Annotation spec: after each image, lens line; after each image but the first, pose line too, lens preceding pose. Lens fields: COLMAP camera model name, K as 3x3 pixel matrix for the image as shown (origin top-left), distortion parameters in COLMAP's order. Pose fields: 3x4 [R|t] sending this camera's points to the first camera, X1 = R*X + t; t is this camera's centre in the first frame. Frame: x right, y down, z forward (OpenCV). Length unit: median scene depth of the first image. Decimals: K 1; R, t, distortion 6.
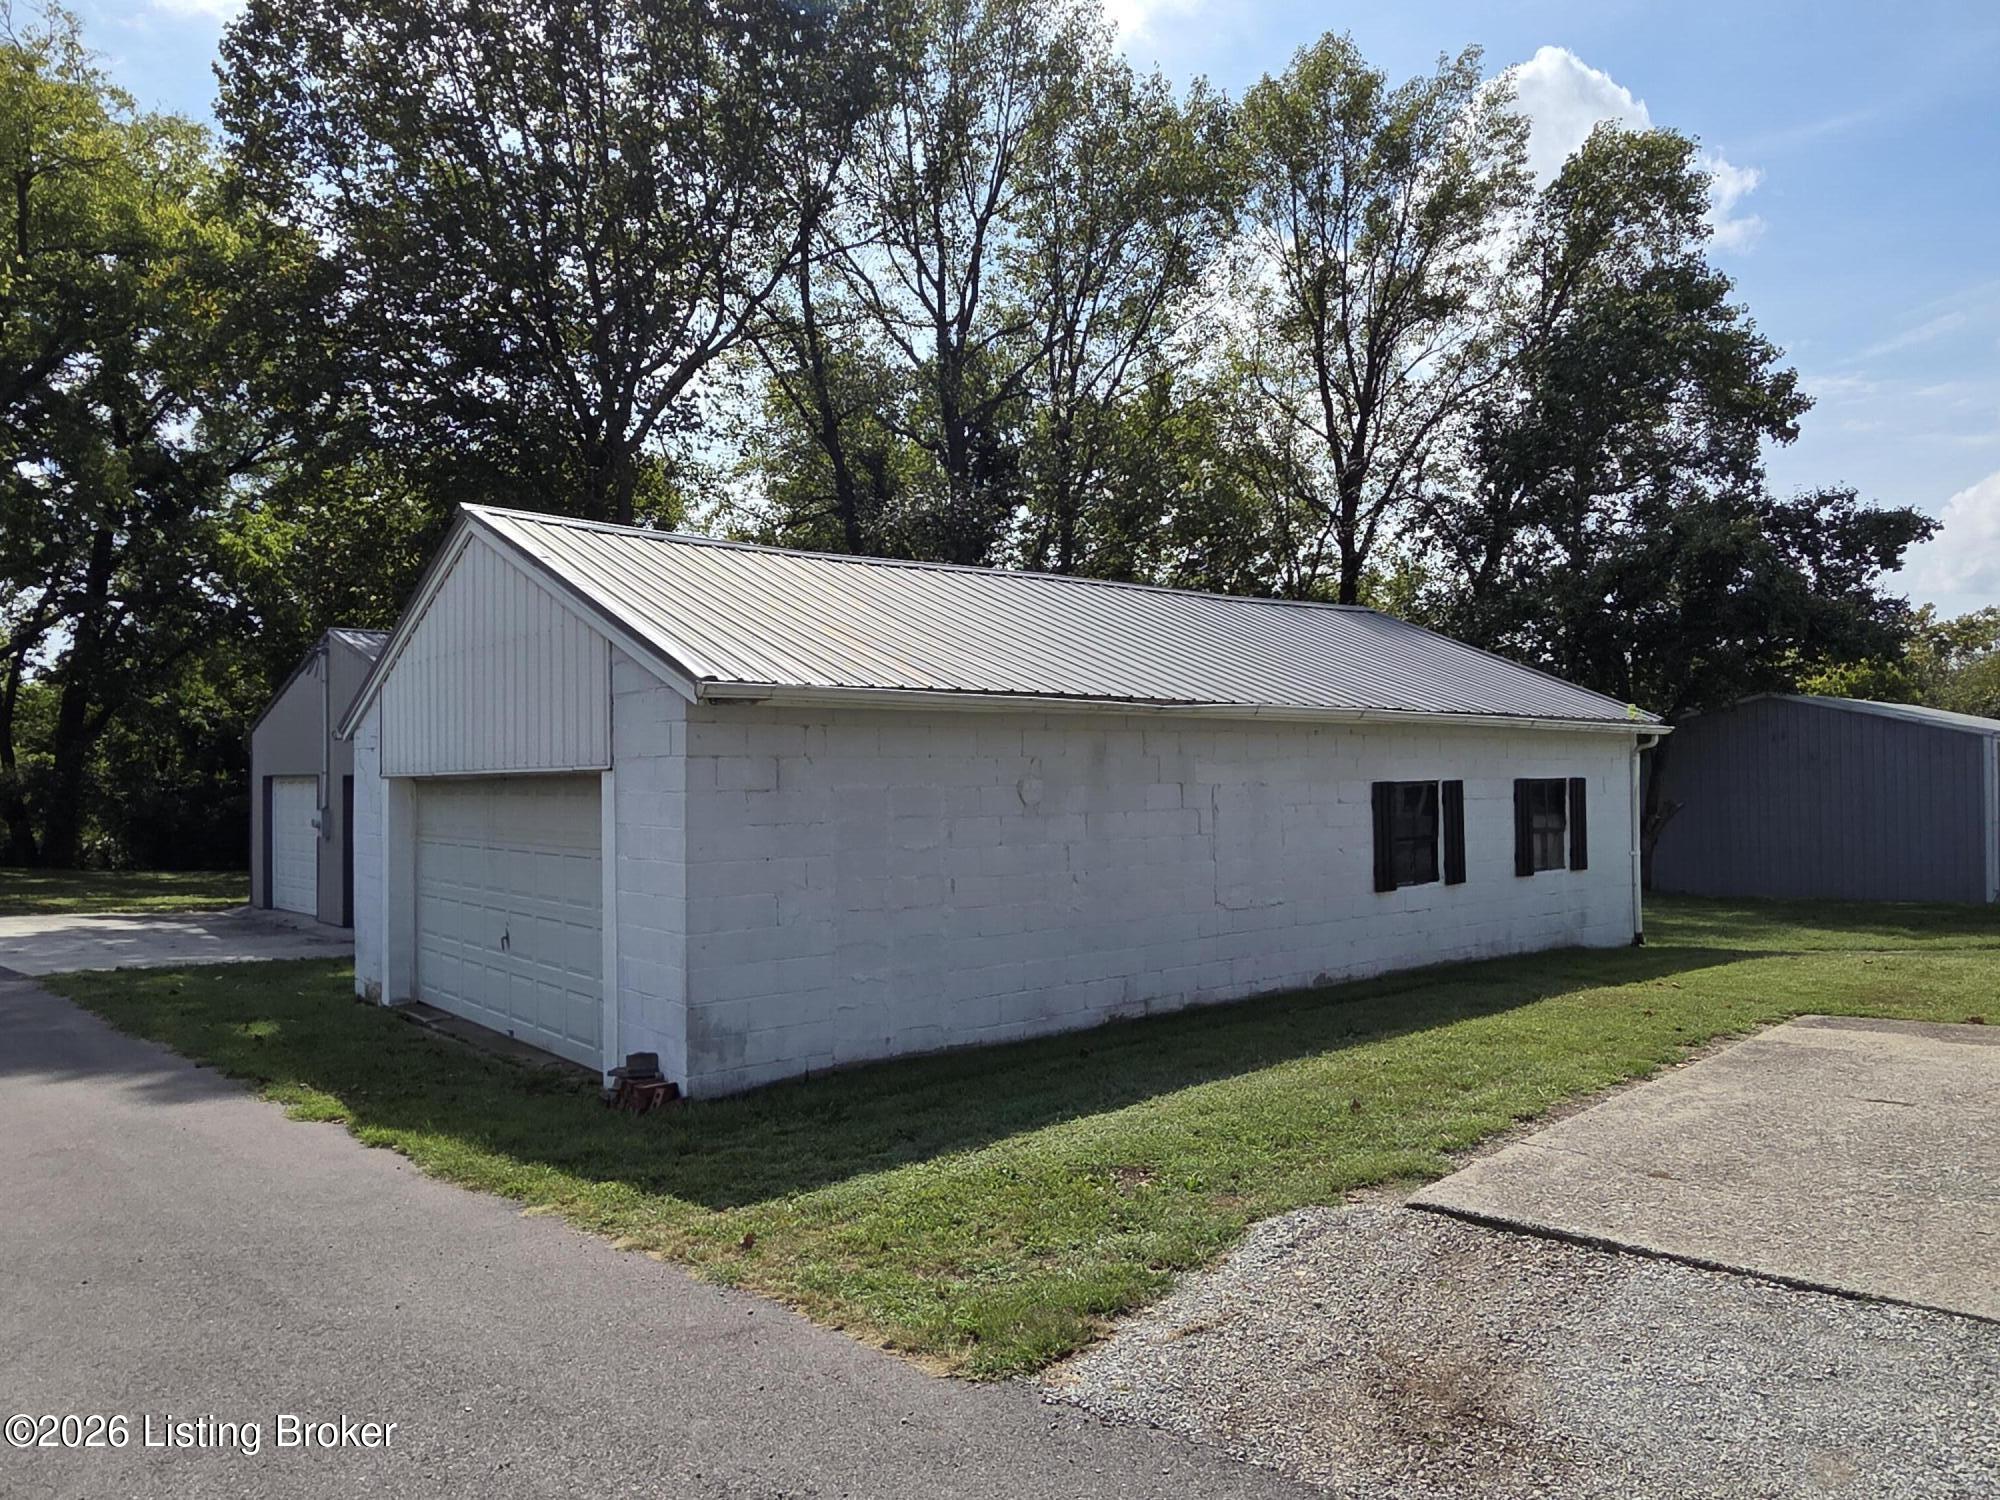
lens RADIAL K [[1310.9, 0, 1000.0], [0, 1310.9, 750.0], [0, 0, 1]] dist [0.007089, 0.000584]
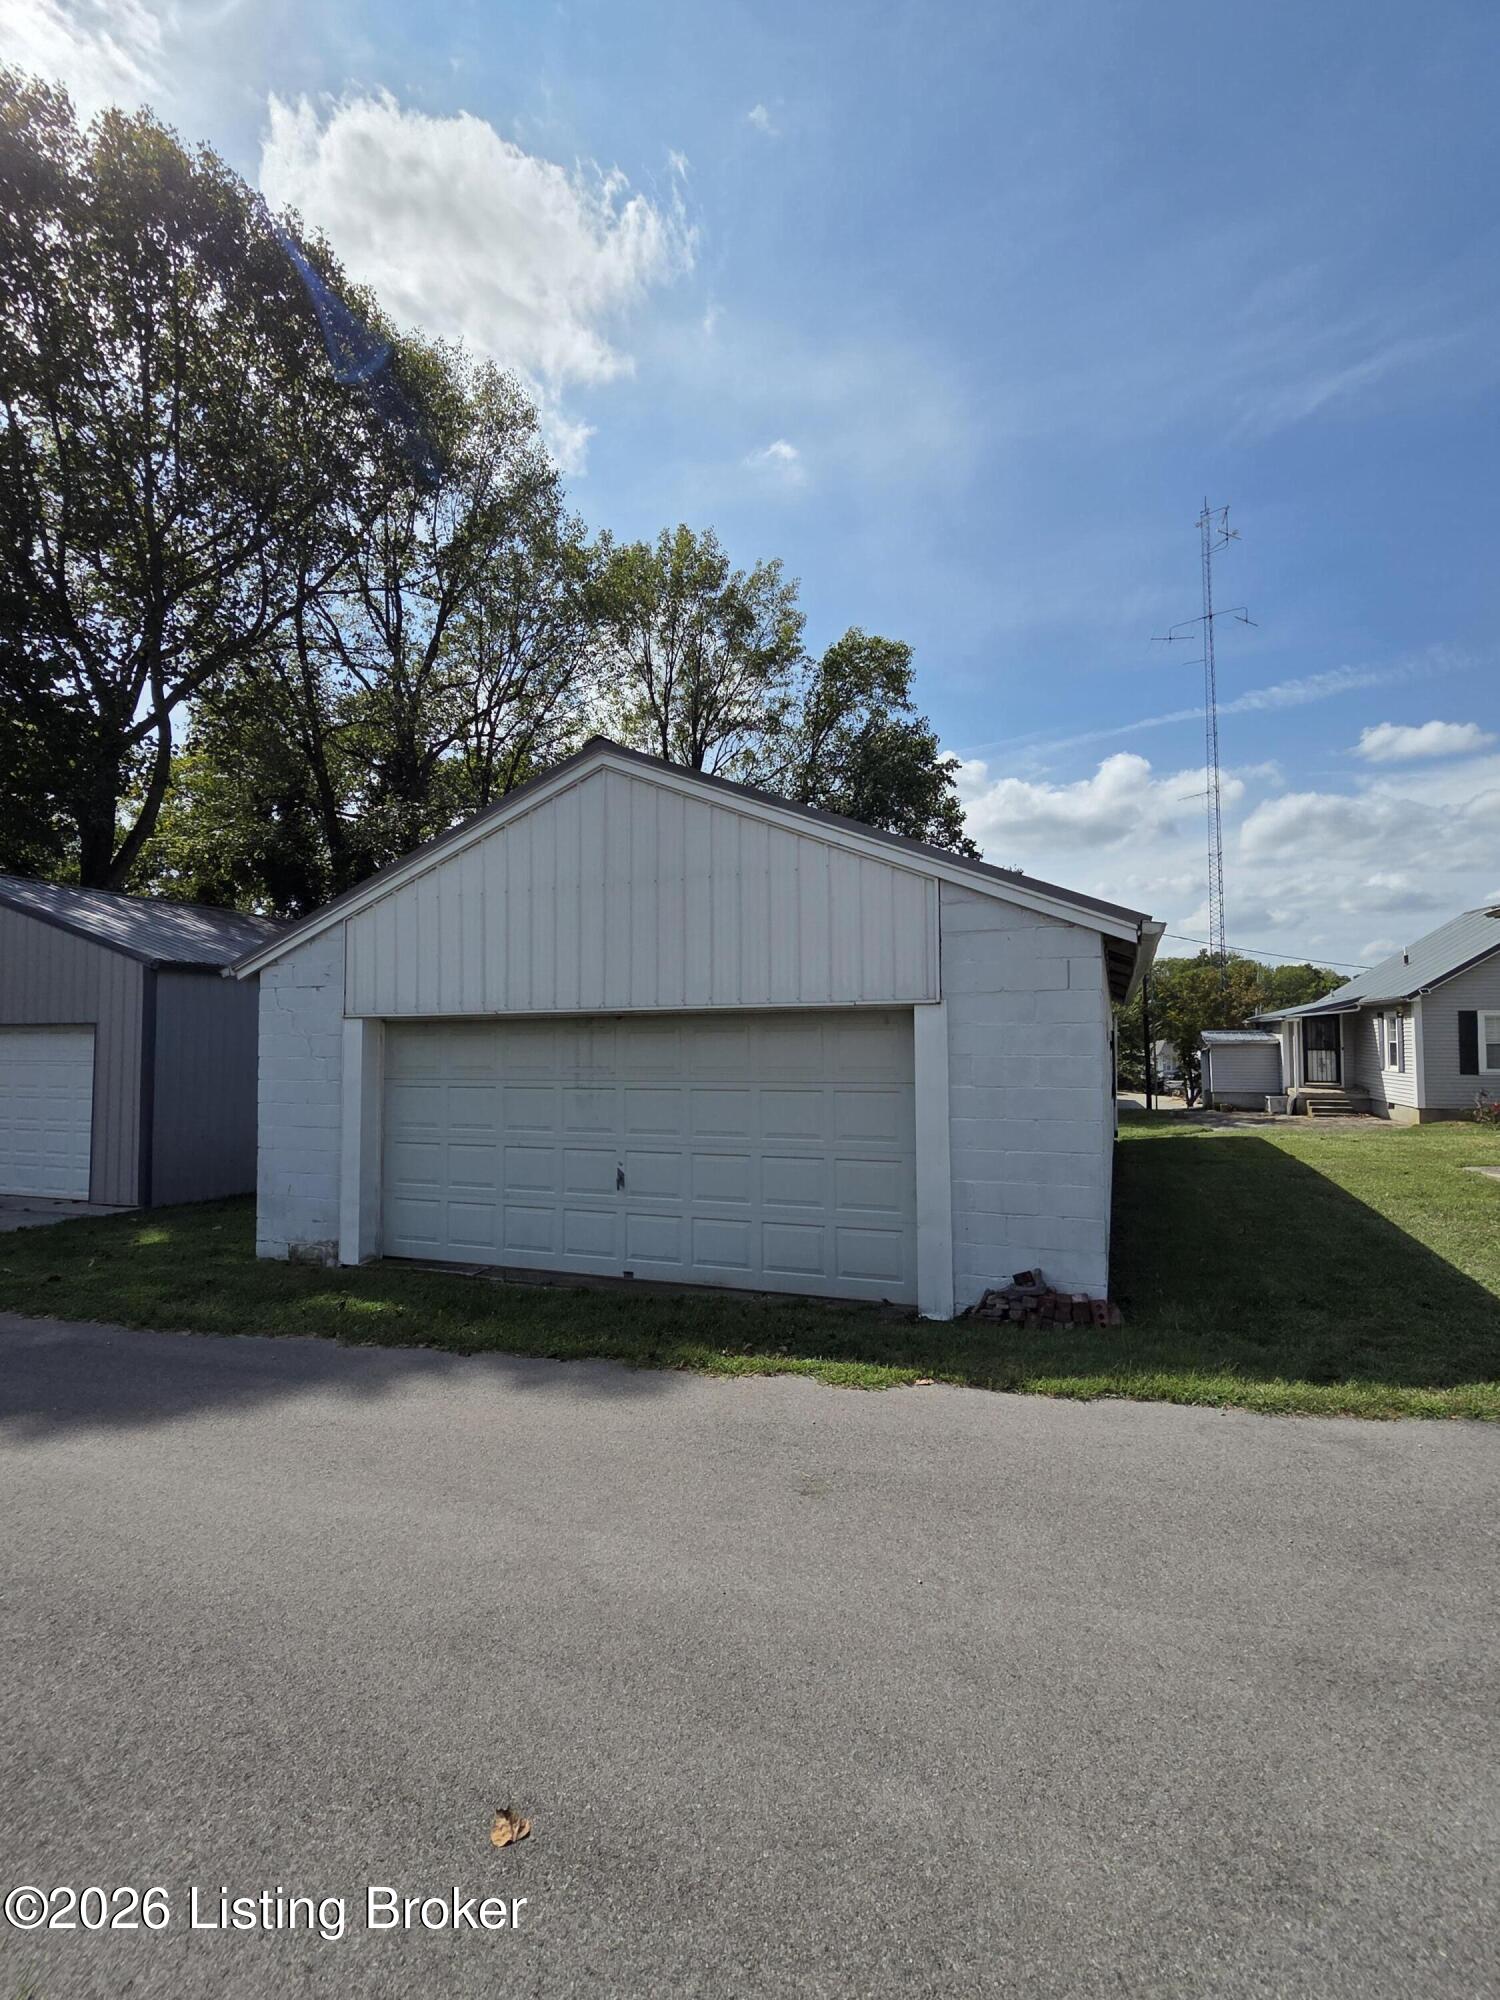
lens RADIAL K [[916.9, 0, 750.0], [0, 916.9, 1000.0], [0, 0, 1]] dist [0.001053, -0.000586]
pose [[0.876294, 0.024500, 0.481153, -0.233166], [-0.011764, 0.999496, -0.029470, 0.010555], [-0.481633, 0.020164, 0.876141, 0.127885]]
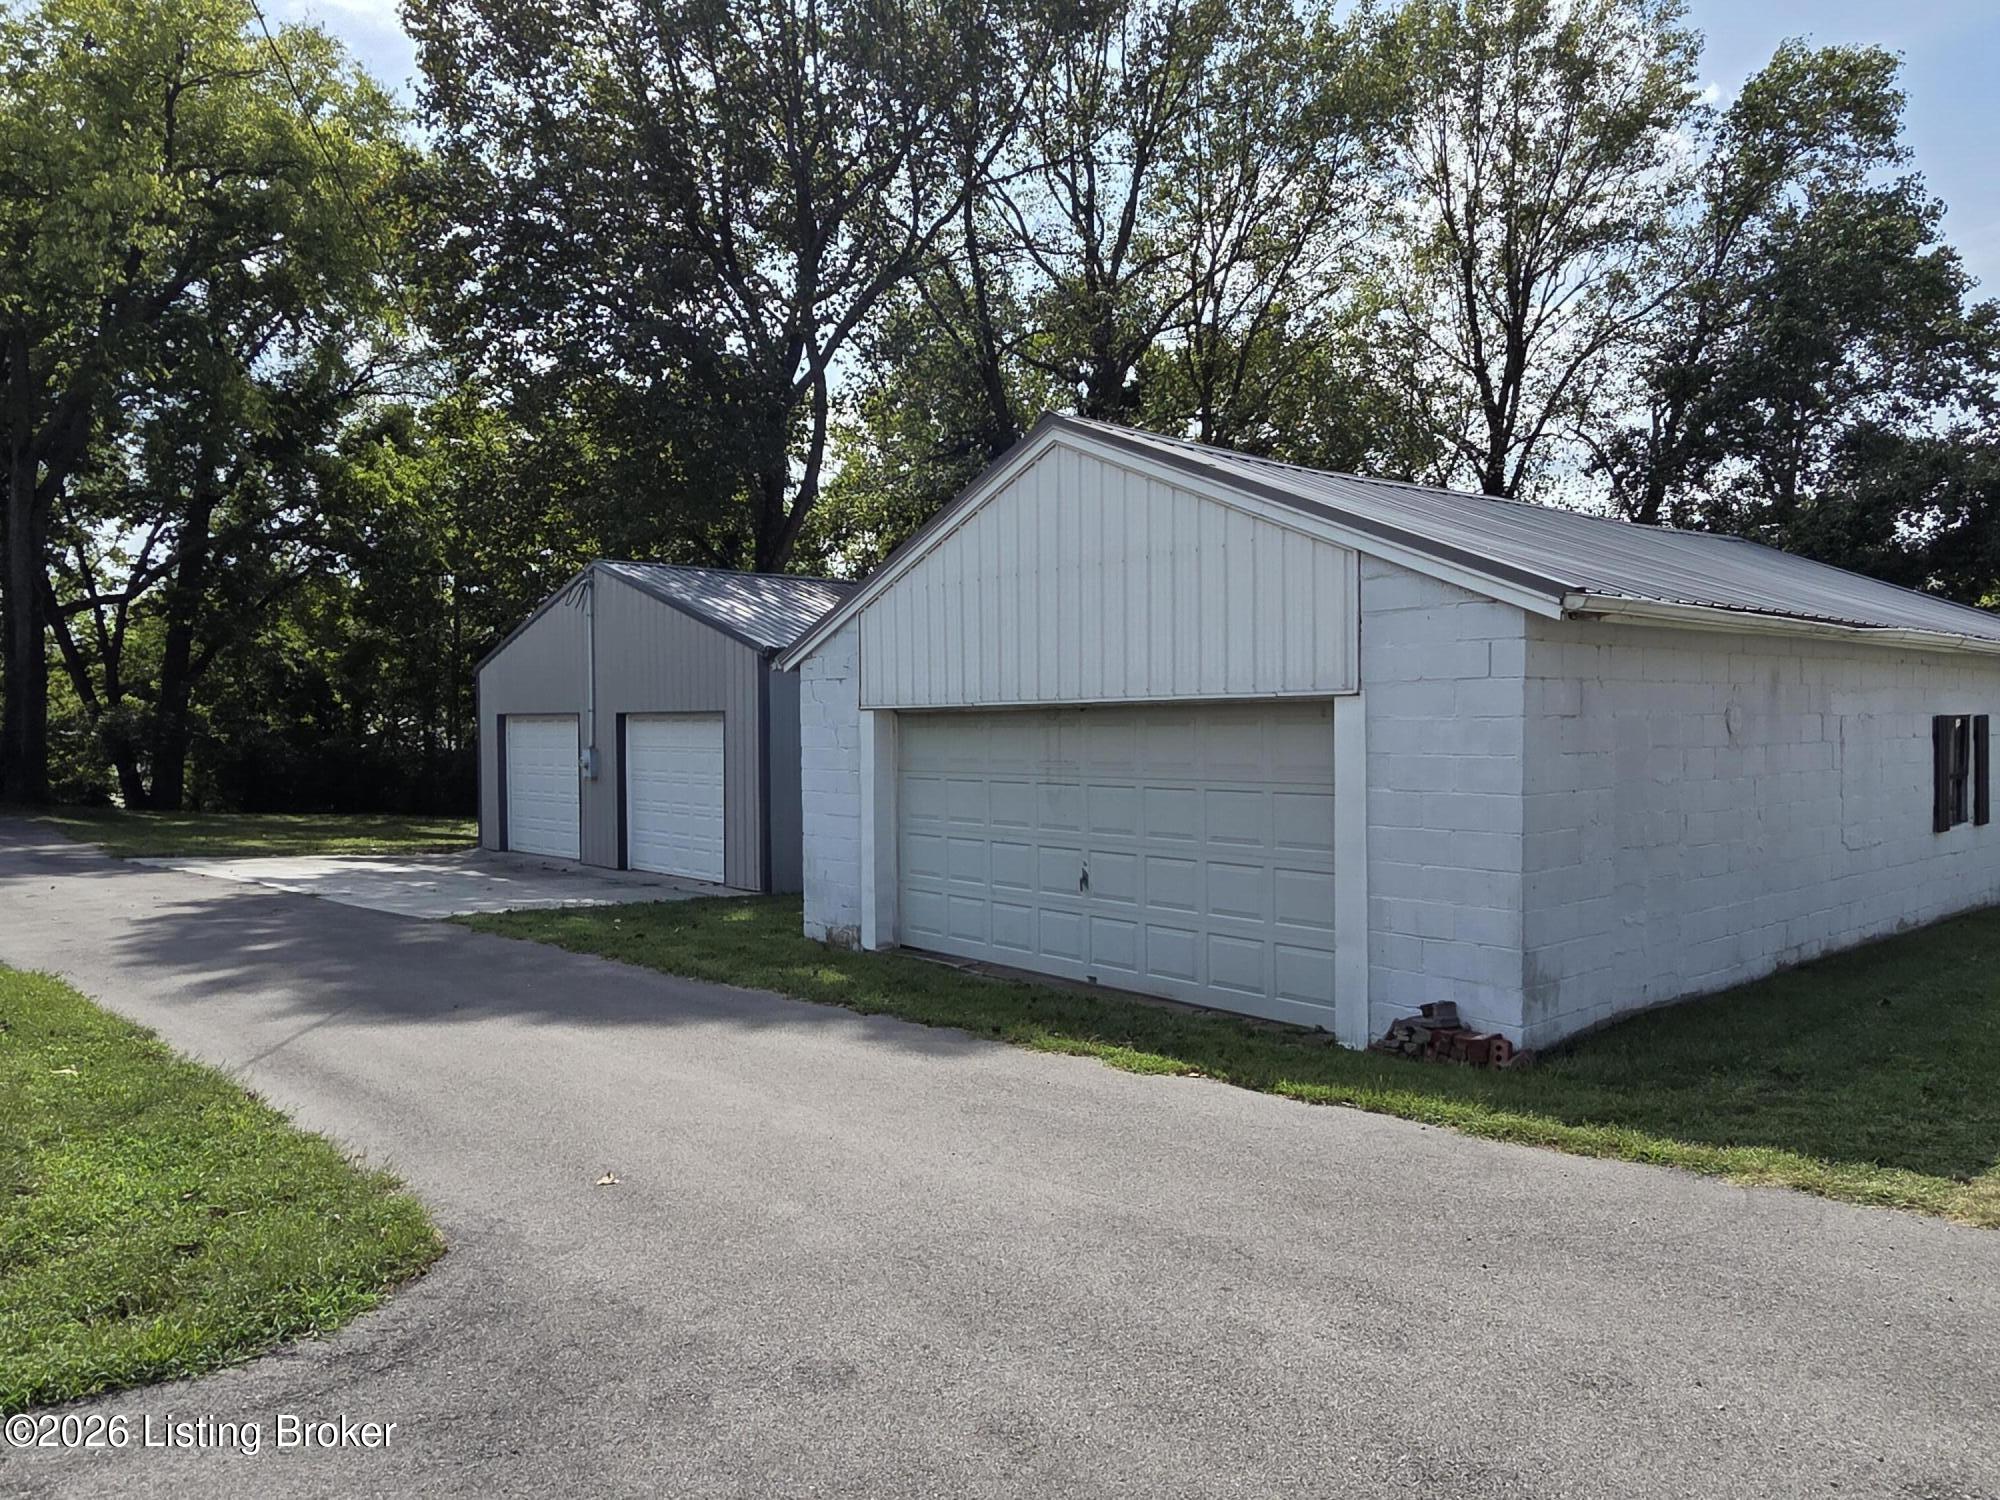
lens RADIAL K [[1310.9, 0, 1000.0], [0, 1310.9, 750.0], [0, 0, 1]] dist [0.007089, 0.000584]
pose [[0.999992, 0.001629, 0.003586, -0.163963], [-0.001775, 0.999155, 0.041073, 0.004826], [-0.003516, -0.041079, 0.999150, 0.024627]]
